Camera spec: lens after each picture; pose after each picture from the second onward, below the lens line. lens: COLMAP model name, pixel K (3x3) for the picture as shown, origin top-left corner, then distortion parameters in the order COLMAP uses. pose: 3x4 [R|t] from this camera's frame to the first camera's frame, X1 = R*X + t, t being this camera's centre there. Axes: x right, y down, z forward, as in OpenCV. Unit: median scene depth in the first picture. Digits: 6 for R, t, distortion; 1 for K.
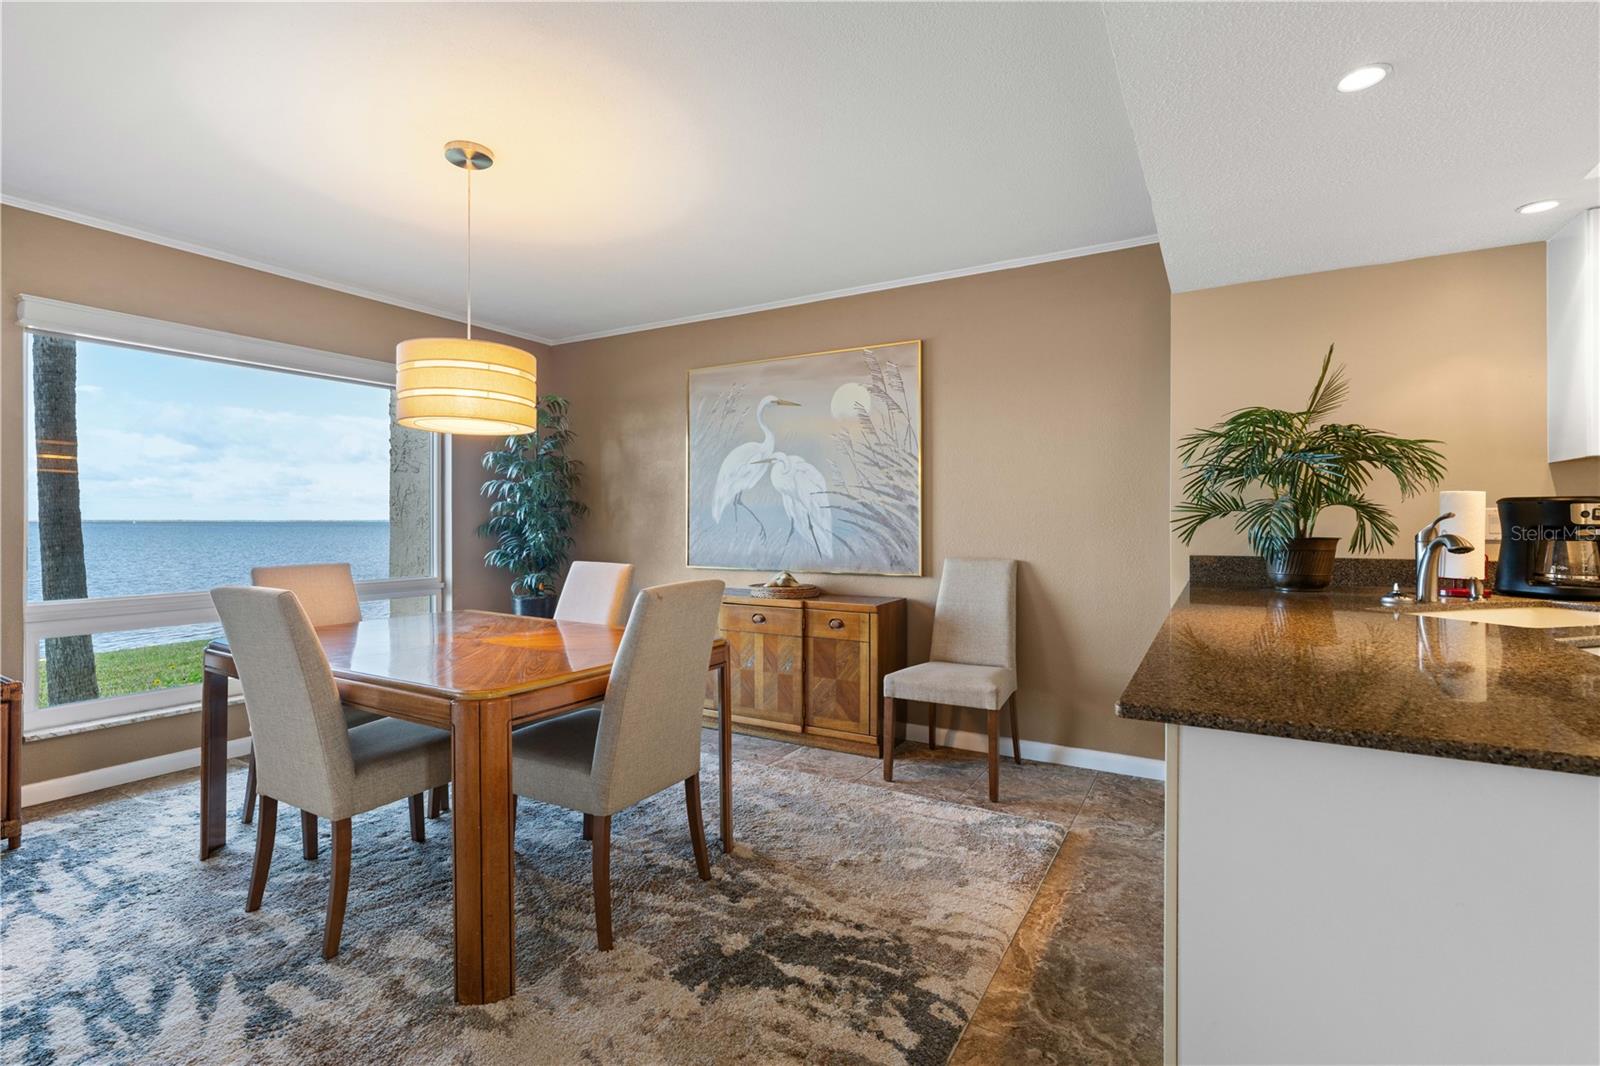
lens RADIAL K [[724.1, 0, 801.6], [0, 724.1, 519.1], [0, 0, 1]] dist [-0.005113, 0.000824]
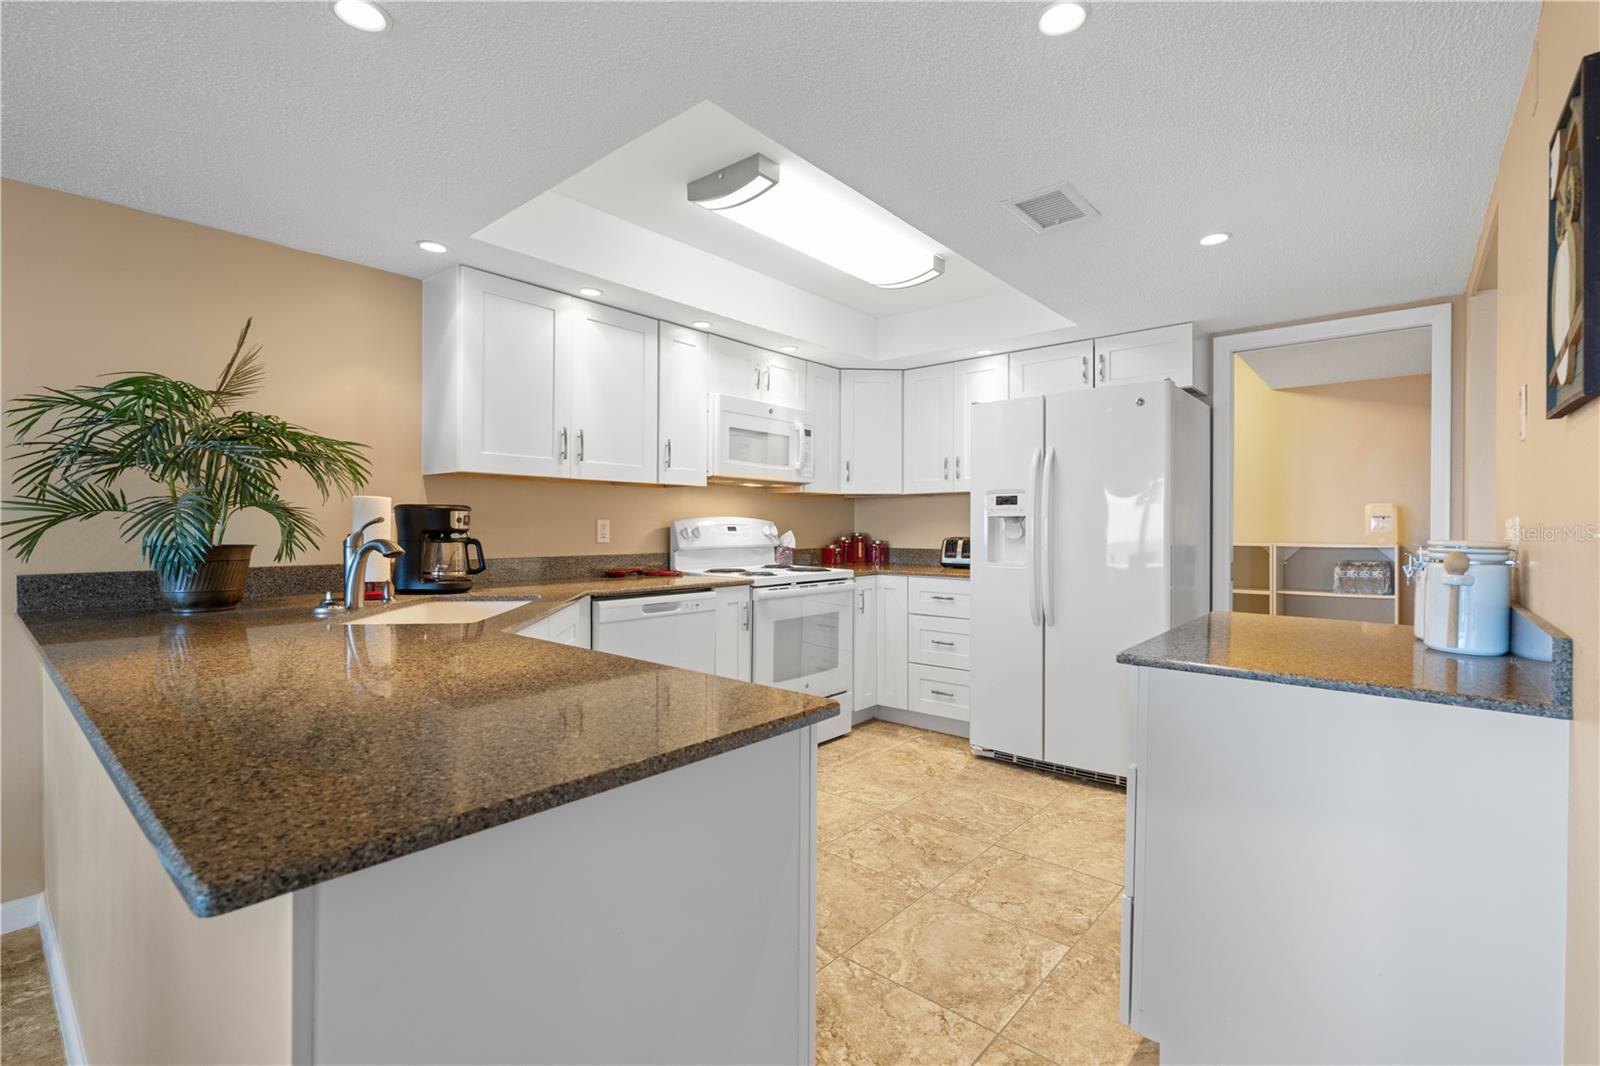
lens RADIAL K [[721.6, 0, 800.3], [0, 721.6, 532.3], [0, 0, 1]] dist [-0.001142, 0.000334]
pose [[0.178534, -0.006515, 0.983912, 0.010312], [-0.005669, 0.999955, 0.007650, 0.000663], [-0.983917, -0.006944, 0.178489, 0.198231]]
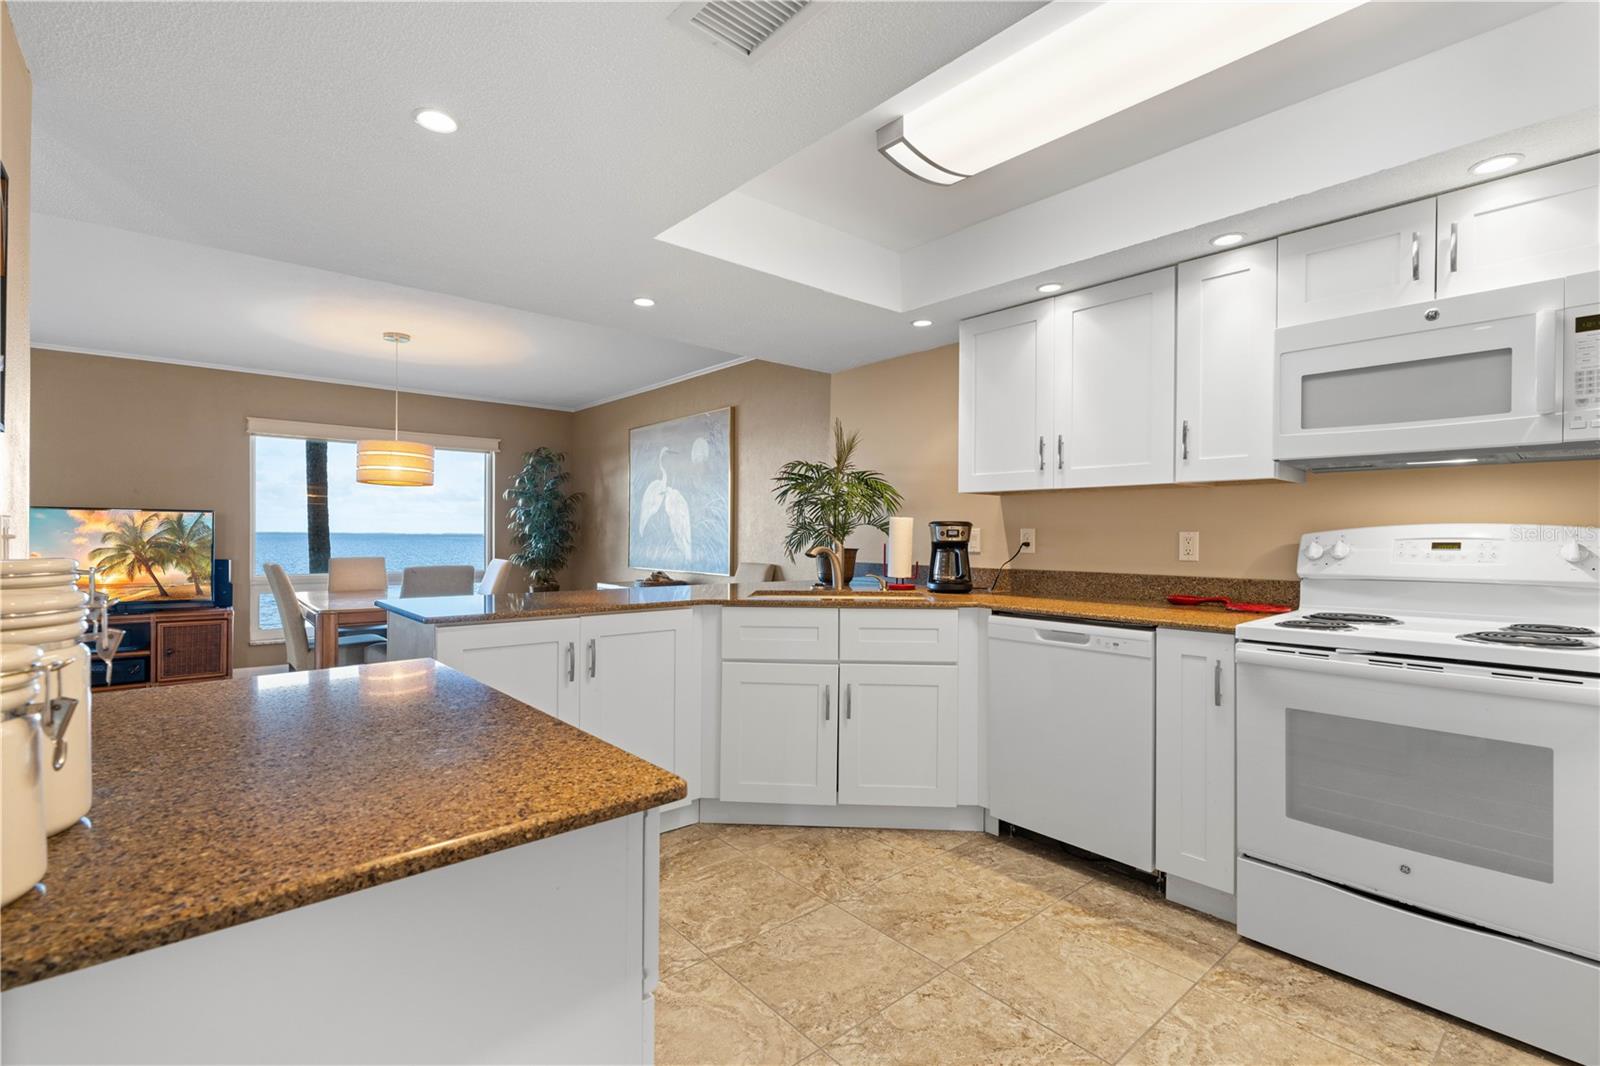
lens RADIAL K [[725.9, 0, 805.1], [0, 725.9, 536.5], [0, 0, 1]] dist [-0.041508, 0.062449]
pose [[0.948381, 0.010470, -0.316962, 1.102884], [-0.011840, 0.999927, -0.002396, 0.005788], [0.316913, 0.006026, 0.948435, -0.410480]]
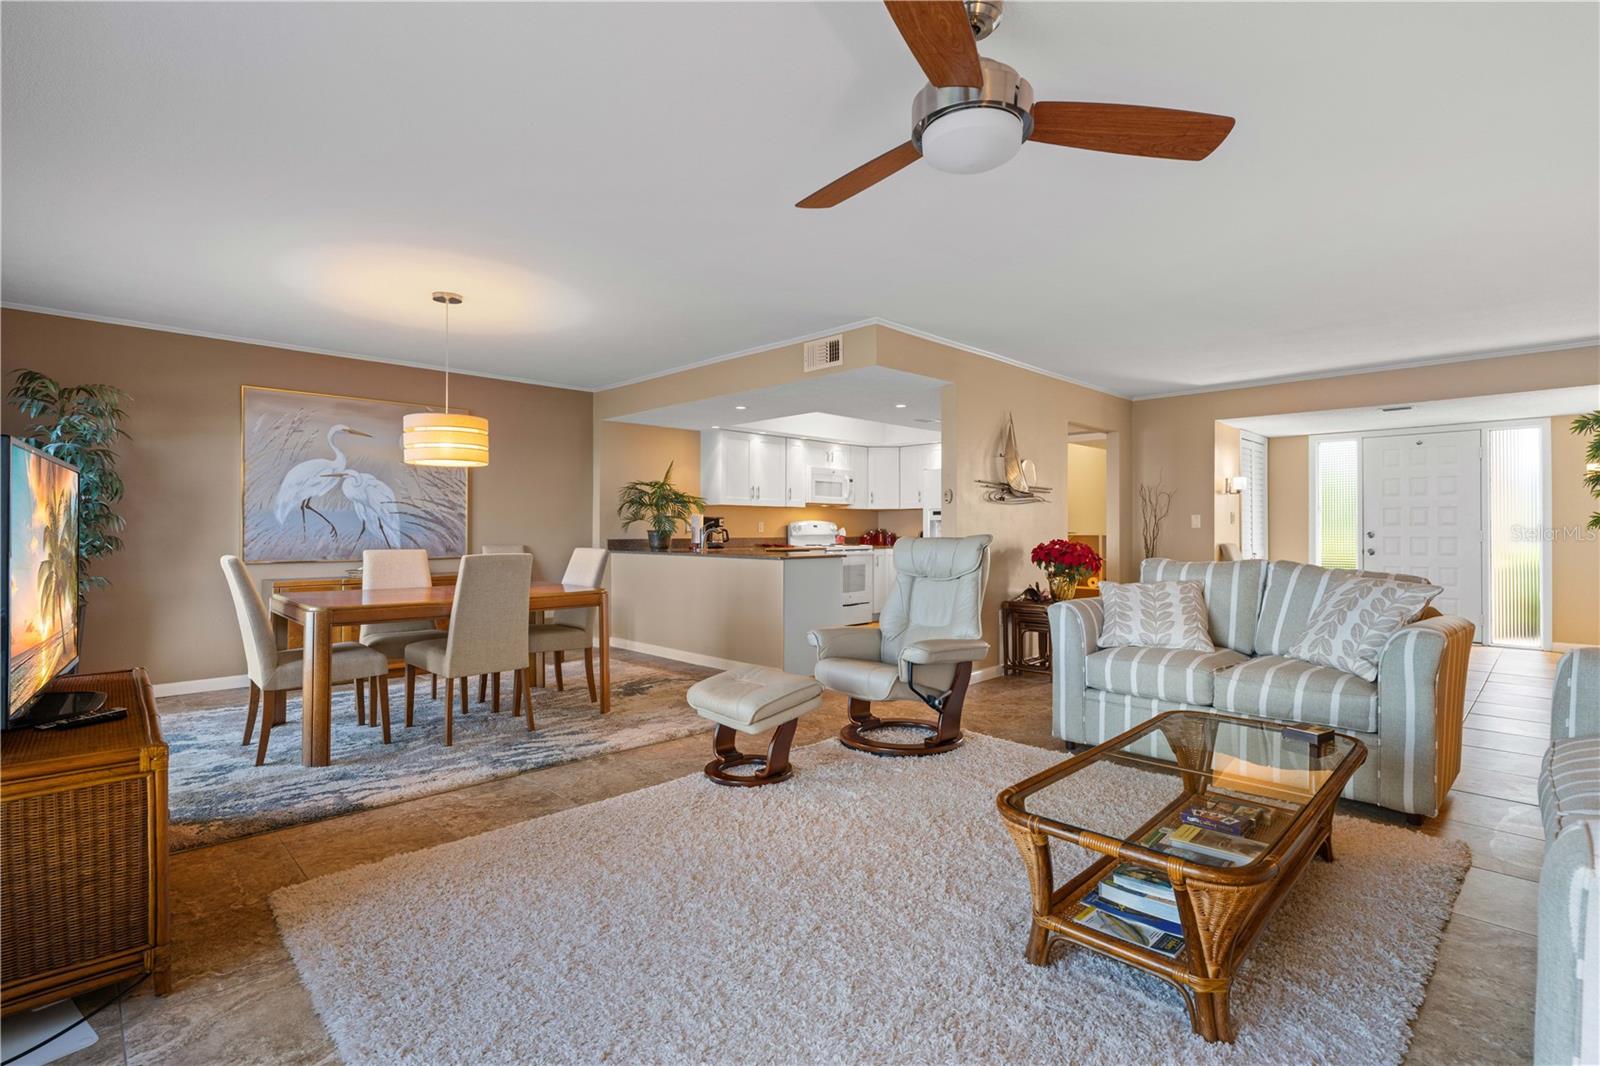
lens RADIAL K [[757.4, 0, 803.2], [0, 757.4, 528.5], [0, 0, 1]] dist [-0.002330, -0.000316]
pose [[0.256437, 0.002751, 0.966557, -1.881091], [-0.002279, 0.999995, -0.002241, 0.024159], [-0.966558, -0.001628, 0.256442, -0.221059]]
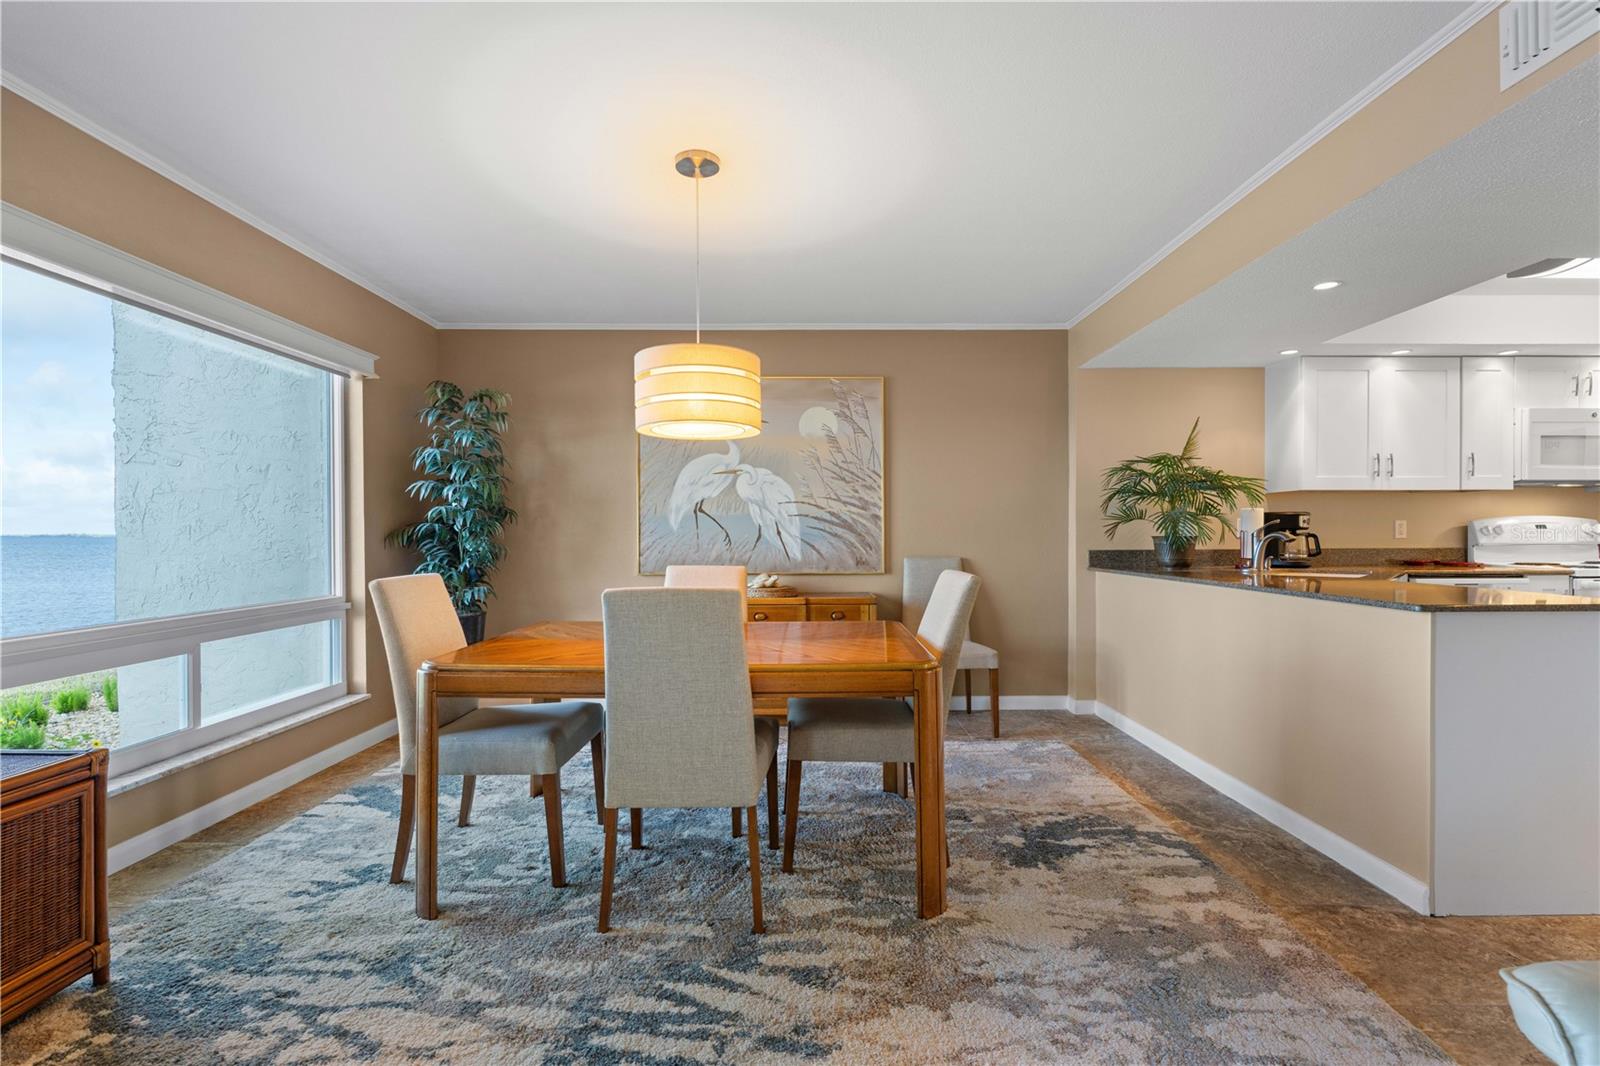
lens RADIAL K [[724.7, 0, 801.1], [0, 724.7, 536.8], [0, 0, 1]] dist [-0.004884, -0.000020]
pose [[0.861790, -0.004497, 0.507246, -0.840853], [0.002363, 0.999985, 0.004852, 0.017736], [-0.507260, -0.002983, 0.861788, 0.044138]]
